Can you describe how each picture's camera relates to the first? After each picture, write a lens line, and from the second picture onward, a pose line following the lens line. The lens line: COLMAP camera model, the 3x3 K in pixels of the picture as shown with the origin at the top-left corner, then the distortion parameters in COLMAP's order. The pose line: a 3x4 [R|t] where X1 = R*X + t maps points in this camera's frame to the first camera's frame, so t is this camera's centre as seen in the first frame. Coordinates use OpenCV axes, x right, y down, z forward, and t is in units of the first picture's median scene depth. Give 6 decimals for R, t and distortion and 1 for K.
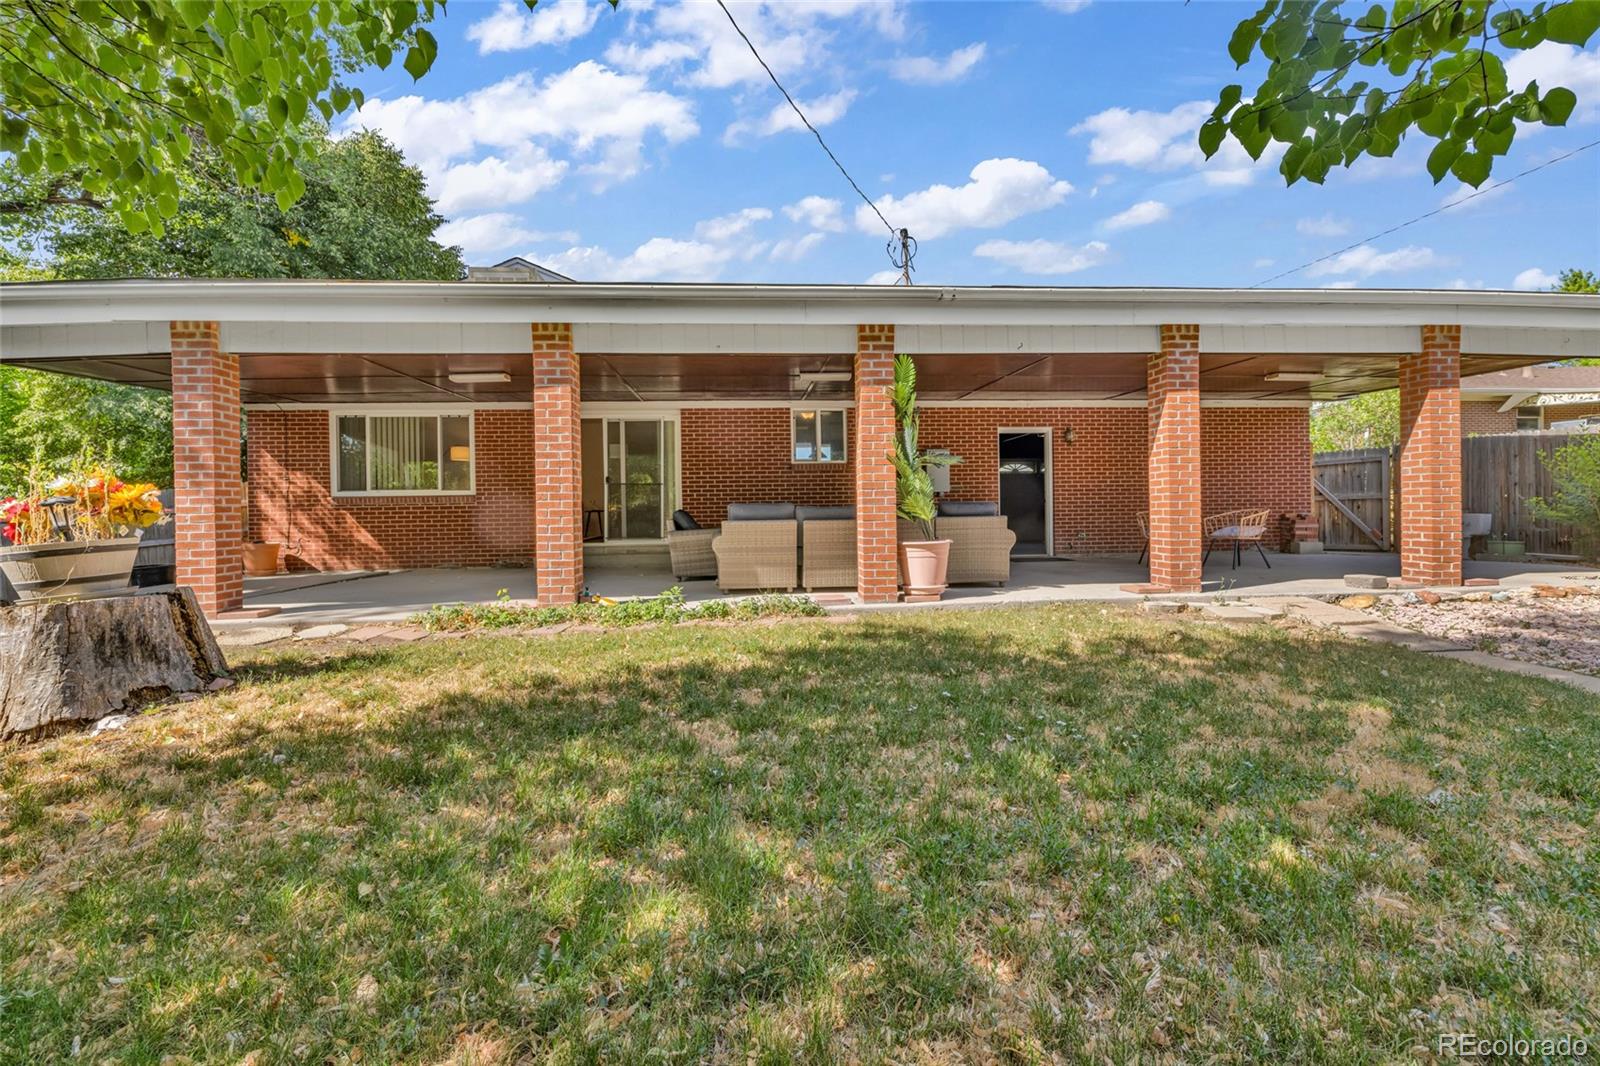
lens RADIAL K [[667.2, 0, 791.5], [0, 667.2, 522.0], [0, 0, 1]] dist [-0.000639, -0.000058]
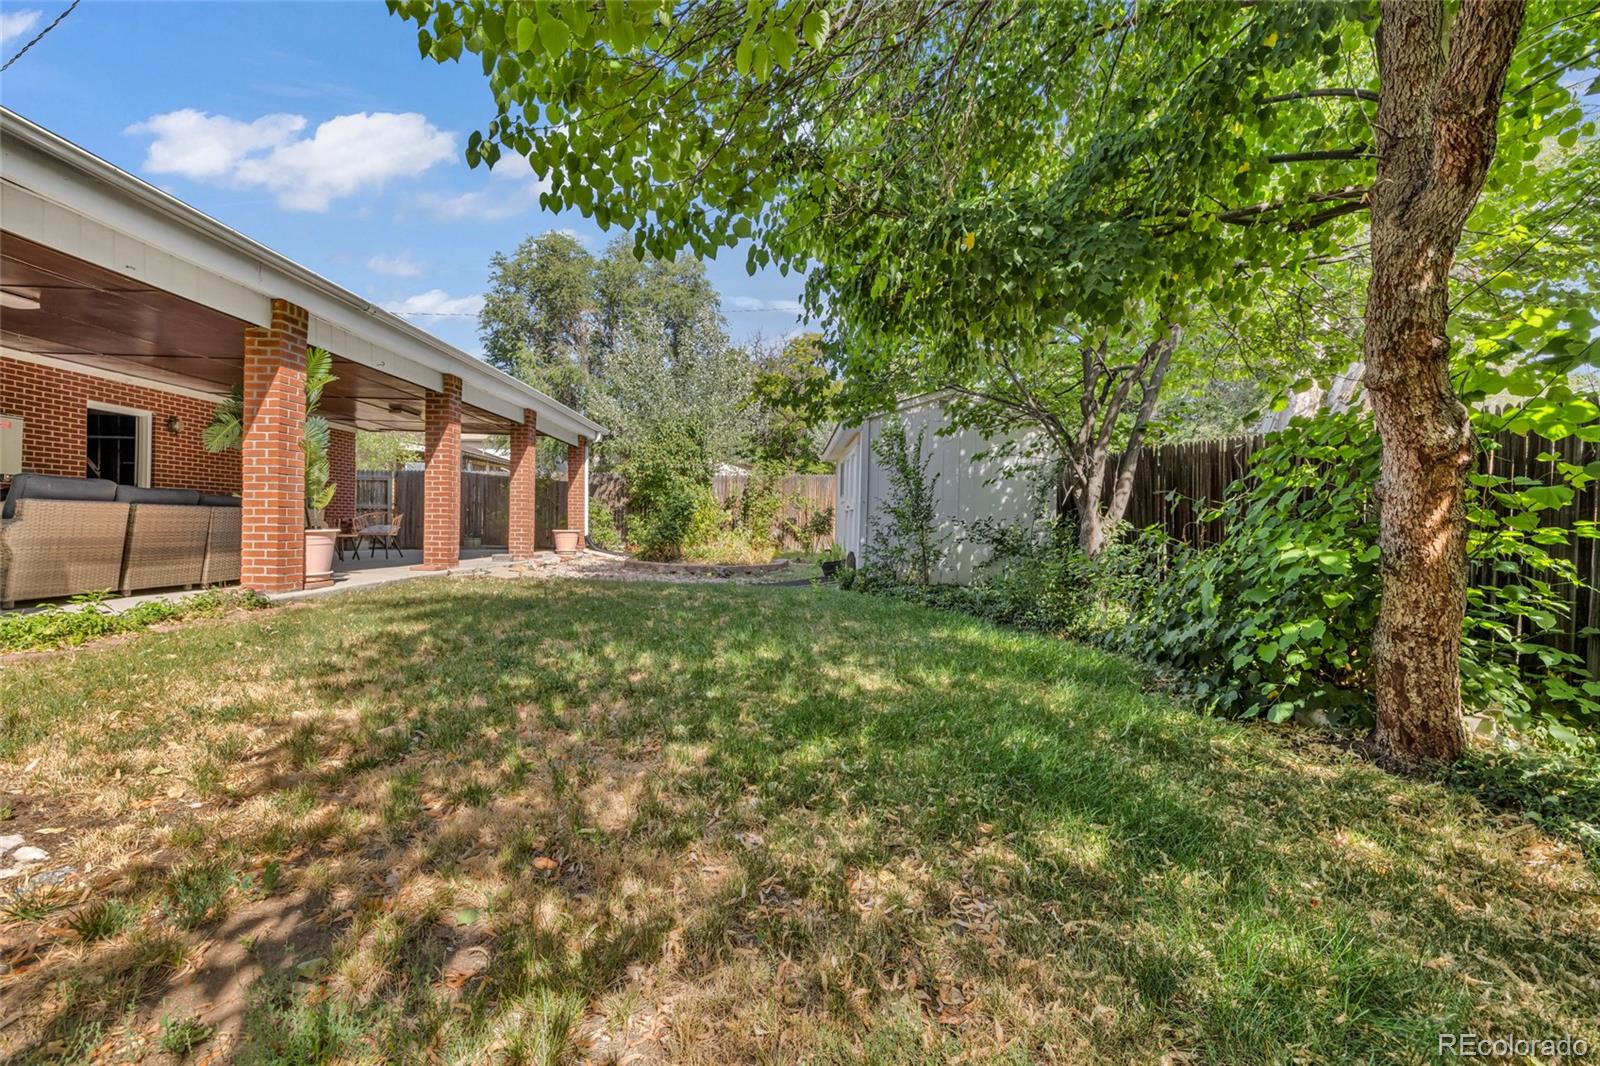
lens RADIAL K [[667.2, 0, 791.5], [0, 667.2, 522.0], [0, 0, 1]] dist [-0.000639, -0.000058]
pose [[0.093009, 0.023566, 0.995386, -0.682667], [0.000126, 0.999720, -0.023680, 0.037193], [-0.995665, 0.002328, 0.092980, 0.160811]]
